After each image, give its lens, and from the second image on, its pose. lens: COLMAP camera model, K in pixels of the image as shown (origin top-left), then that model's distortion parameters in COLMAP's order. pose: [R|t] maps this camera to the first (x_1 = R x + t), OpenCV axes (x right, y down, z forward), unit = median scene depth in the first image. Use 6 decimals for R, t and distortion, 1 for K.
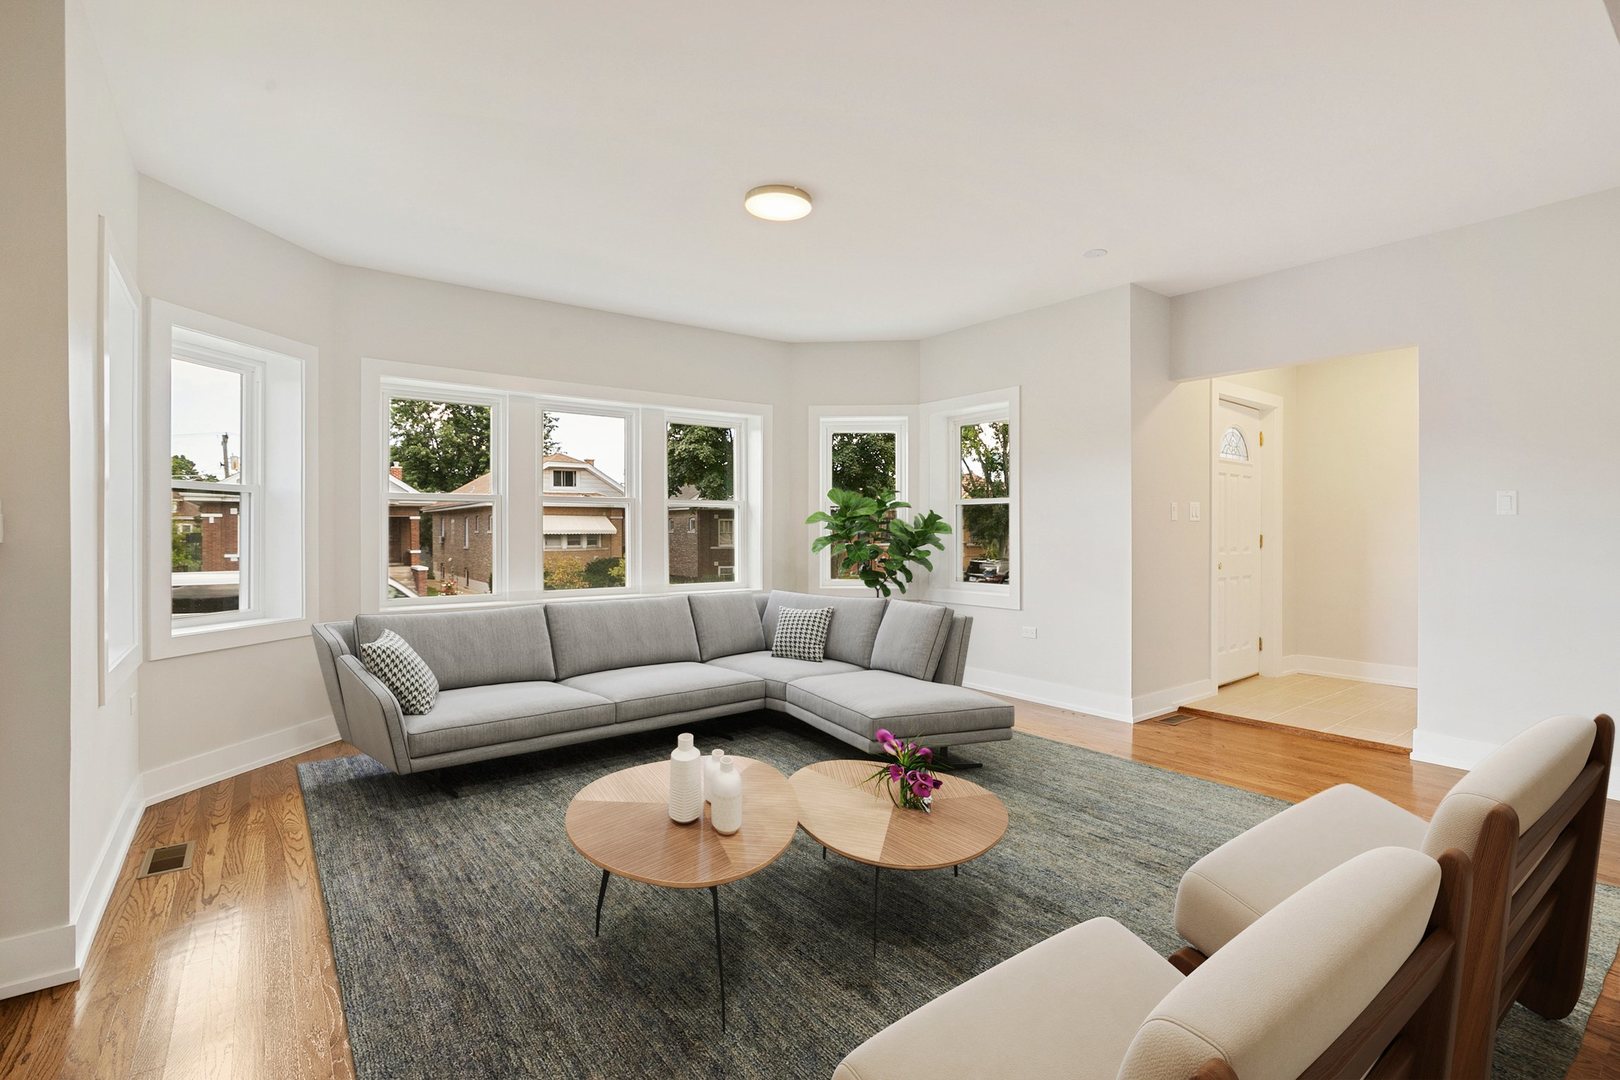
lens RADIAL K [[753.1, 0, 812.4], [0, 753.1, 537.5], [0, 0, 1]] dist [-0.005980, -0.000290]
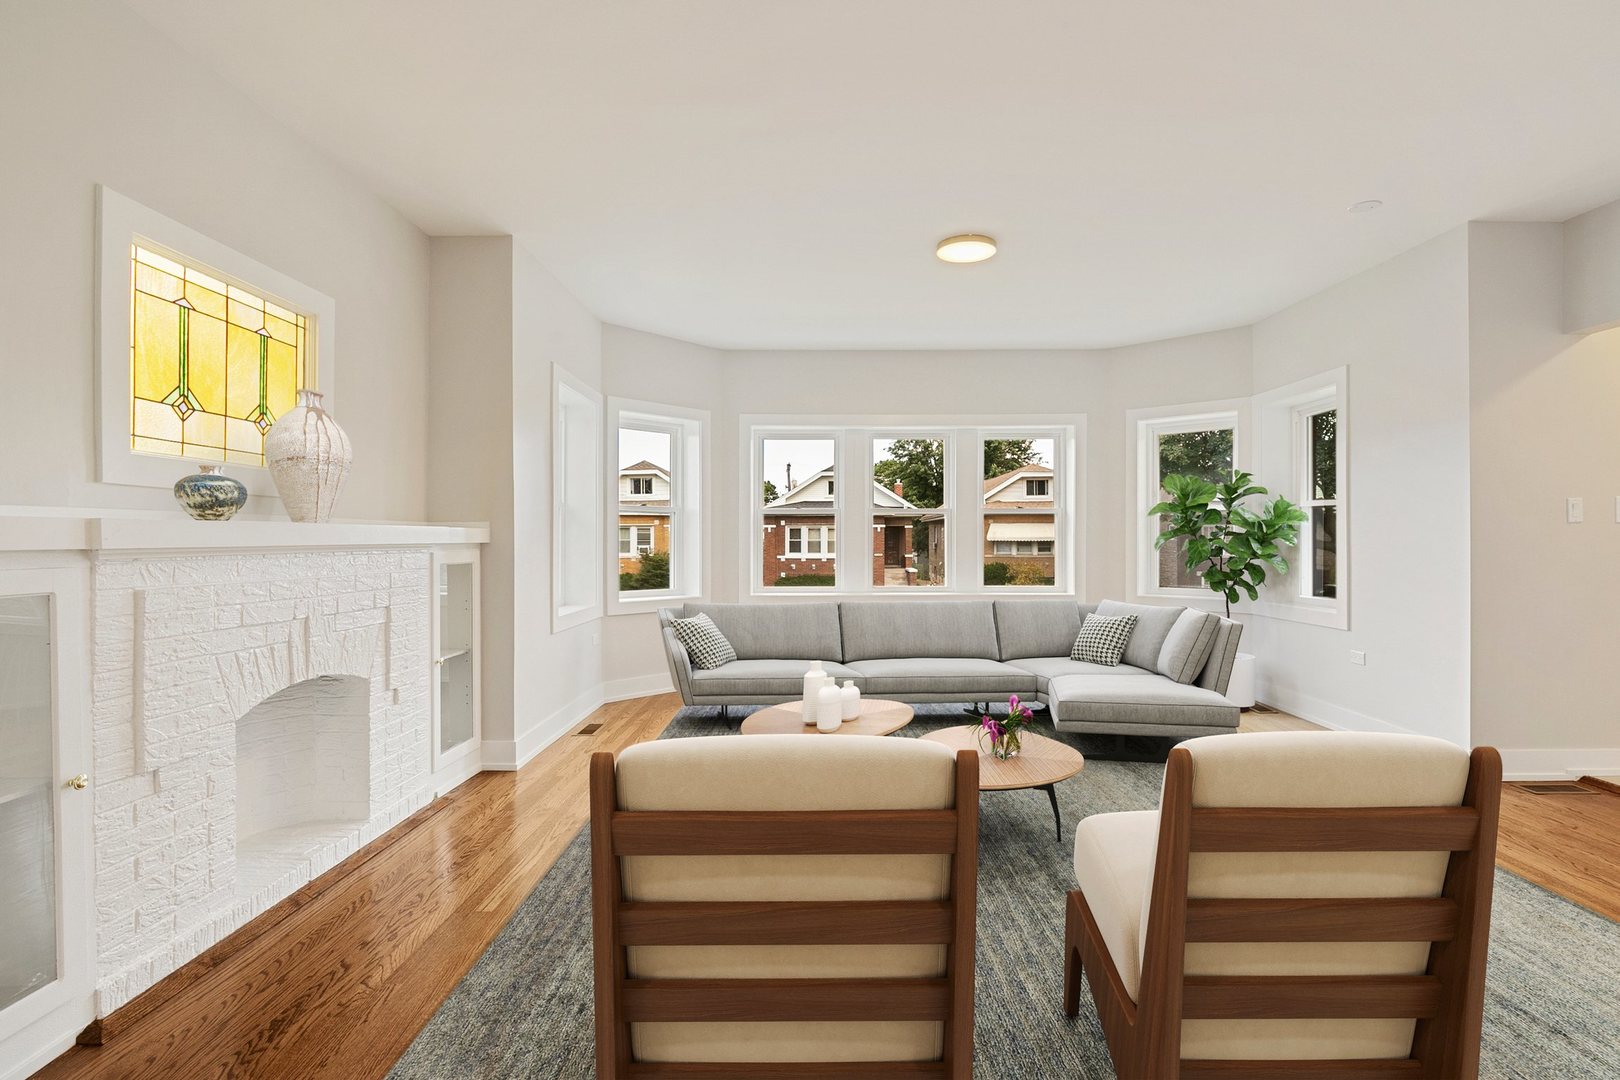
lens RADIAL K [[753.1, 0, 859.9], [0, 753.1, 538.4], [0, 0, 1]] dist [-0.005980, -0.000290]
pose [[0.823740, -0.006320, -0.566933, 0.258385], [0.002872, 0.999972, -0.006974, -0.002778], [0.566961, 0.004116, 0.823734, -0.001146]]
